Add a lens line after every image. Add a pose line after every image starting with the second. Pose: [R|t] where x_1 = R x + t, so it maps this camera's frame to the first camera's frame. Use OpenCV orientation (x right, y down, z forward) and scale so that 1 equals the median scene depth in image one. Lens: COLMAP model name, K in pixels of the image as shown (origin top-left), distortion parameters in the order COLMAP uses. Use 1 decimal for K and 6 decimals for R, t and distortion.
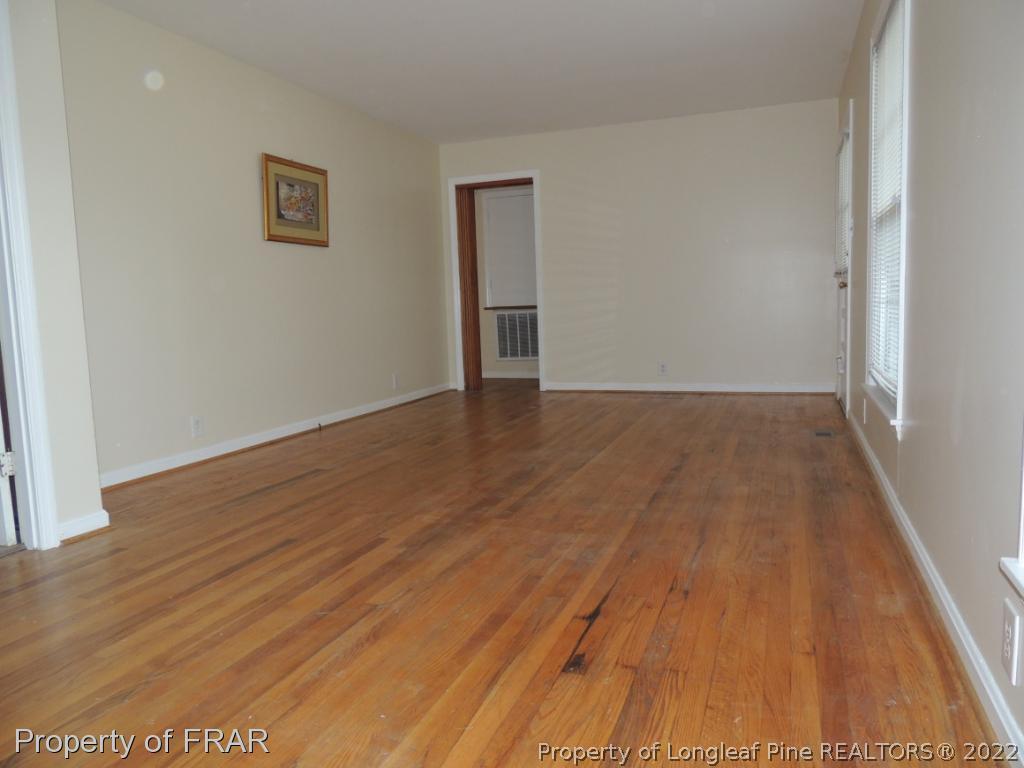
lens RADIAL K [[728.8, 0, 511.9], [0, 728.8, 384.7], [0, 0, 1]] dist [-0.023552, 0.007108]
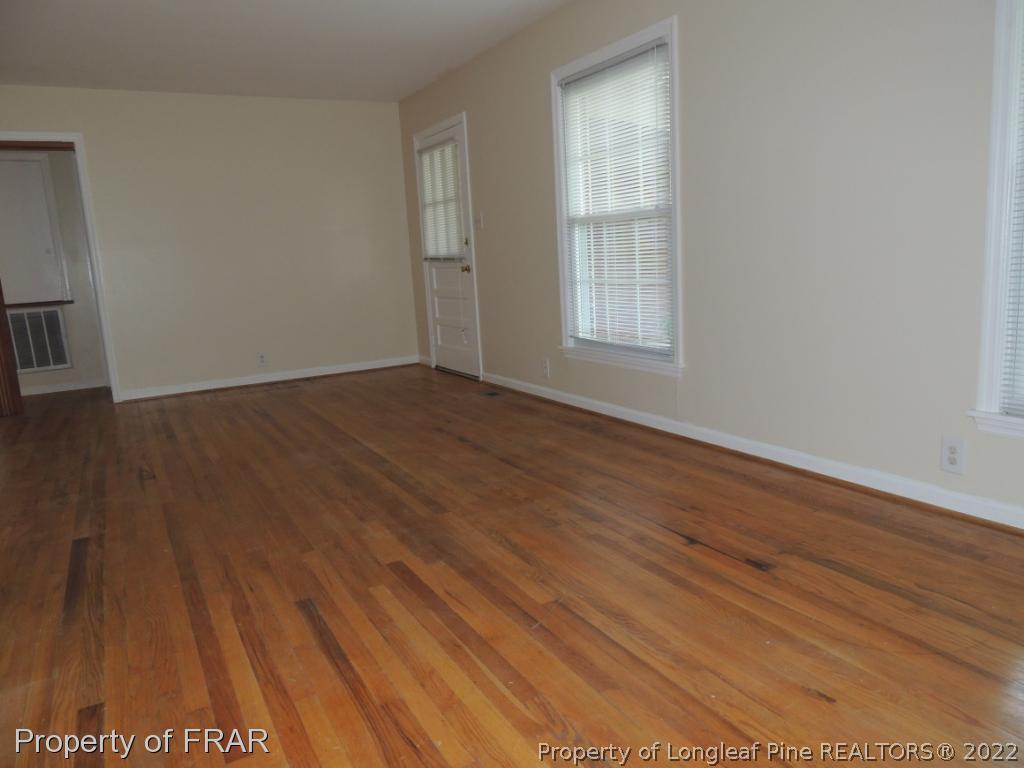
lens RADIAL K [[728.8, 0, 512.0], [0, 728.8, 383.2], [0, 0, 1]] dist [-0.023552, 0.007108]
pose [[0.646210, -0.134192, 0.751269, -0.772789], [0.116149, 0.990245, 0.076972, -0.065496], [-0.754269, 0.037519, 0.655493, 0.306980]]
